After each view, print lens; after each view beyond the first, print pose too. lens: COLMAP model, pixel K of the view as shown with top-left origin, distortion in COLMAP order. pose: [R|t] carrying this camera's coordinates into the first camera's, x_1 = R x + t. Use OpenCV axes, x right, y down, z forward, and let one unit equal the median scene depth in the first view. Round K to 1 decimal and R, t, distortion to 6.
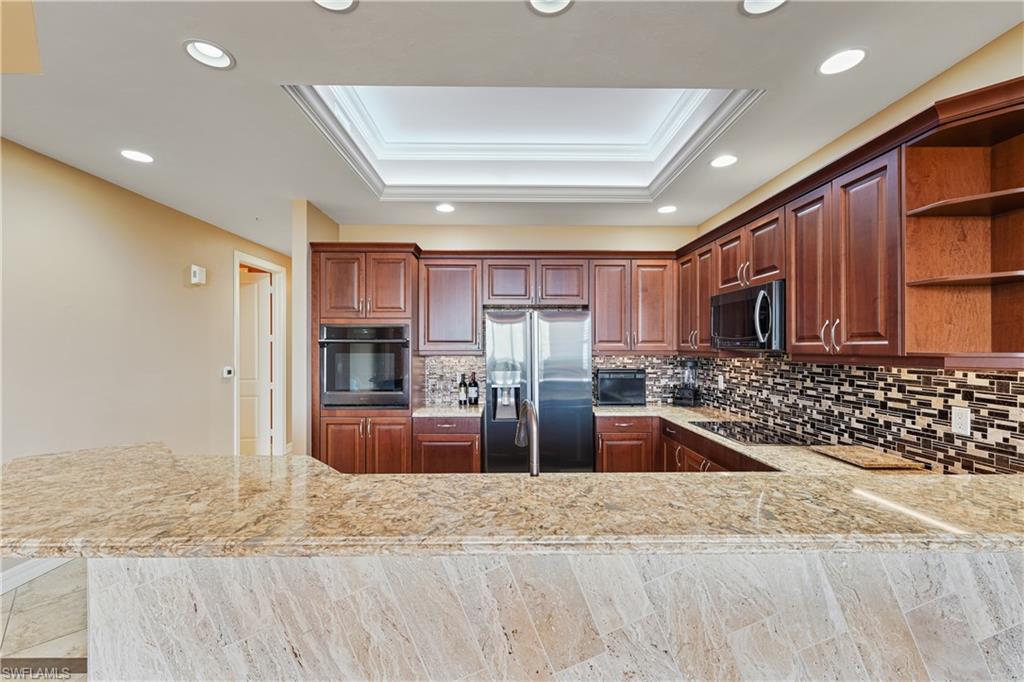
lens RADIAL K [[416.1, 0, 509.9], [0, 416.1, 347.4], [0, 0, 1]] dist [0.000642, 0.000482]
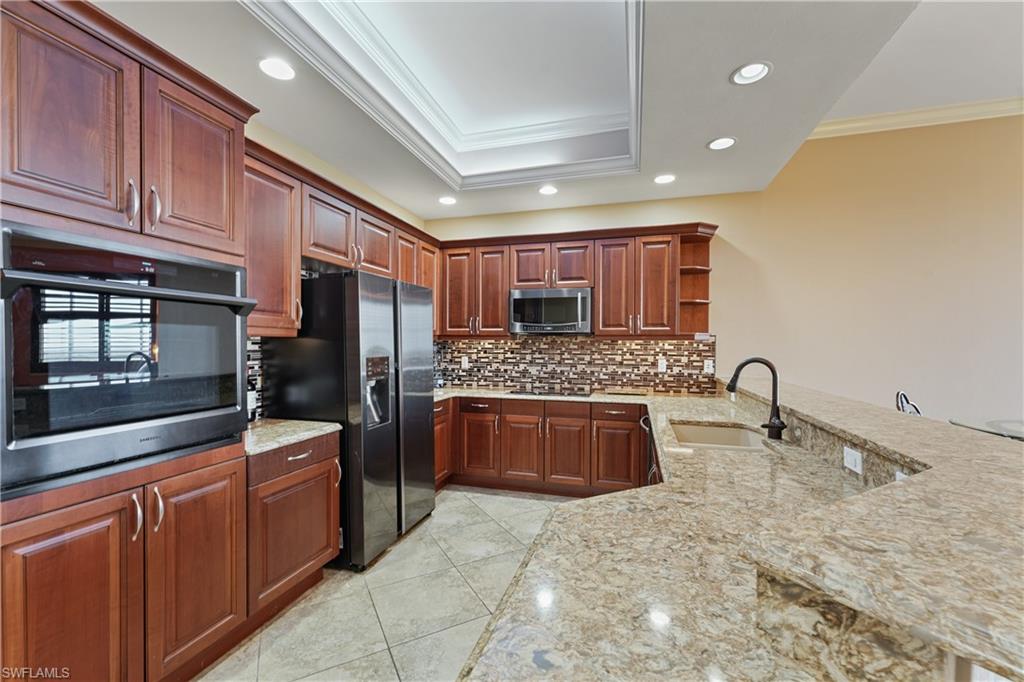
lens RADIAL K [[416.1, 0, 516.9], [0, 416.1, 346.4], [0, 0, 1]] dist [0.000642, 0.000482]
pose [[0.293600, -0.003494, 0.955922, -0.816841], [-0.003069, 0.999985, 0.004598, 0.045691], [-0.955923, -0.004284, 0.293585, 0.730030]]
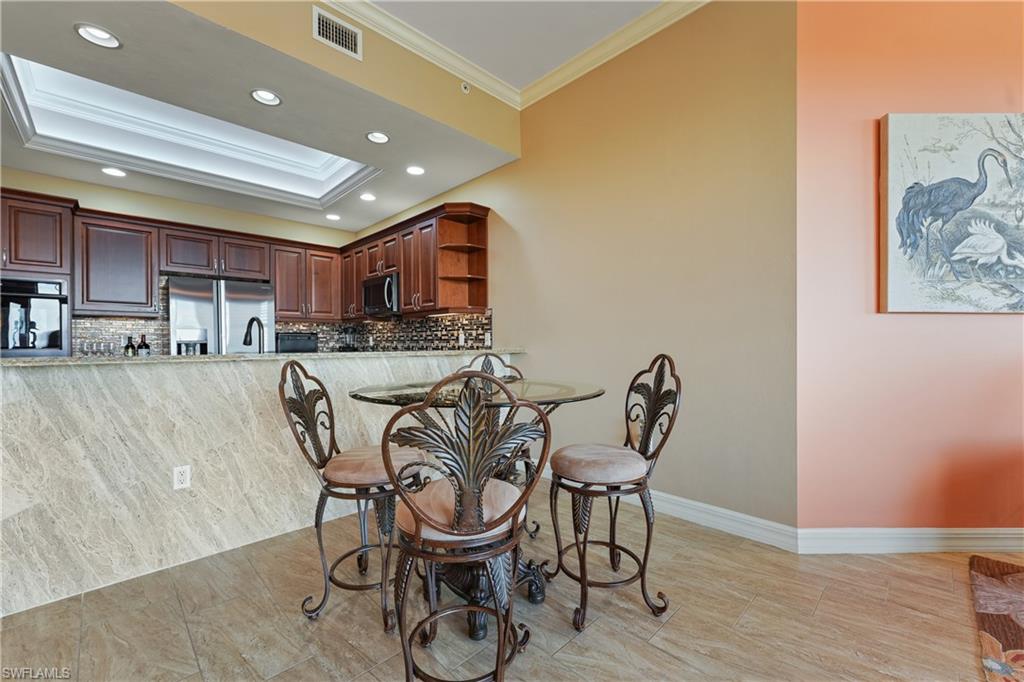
lens RADIAL K [[416.1, 0, 510.1], [0, 416.1, 344.4], [0, 0, 1]] dist [0.000642, 0.000482]
pose [[0.726082, -0.006236, 0.687580, -0.213691], [0.006316, 0.999977, 0.002400, 0.133402], [-0.687579, 0.002600, 0.726104, -0.585902]]
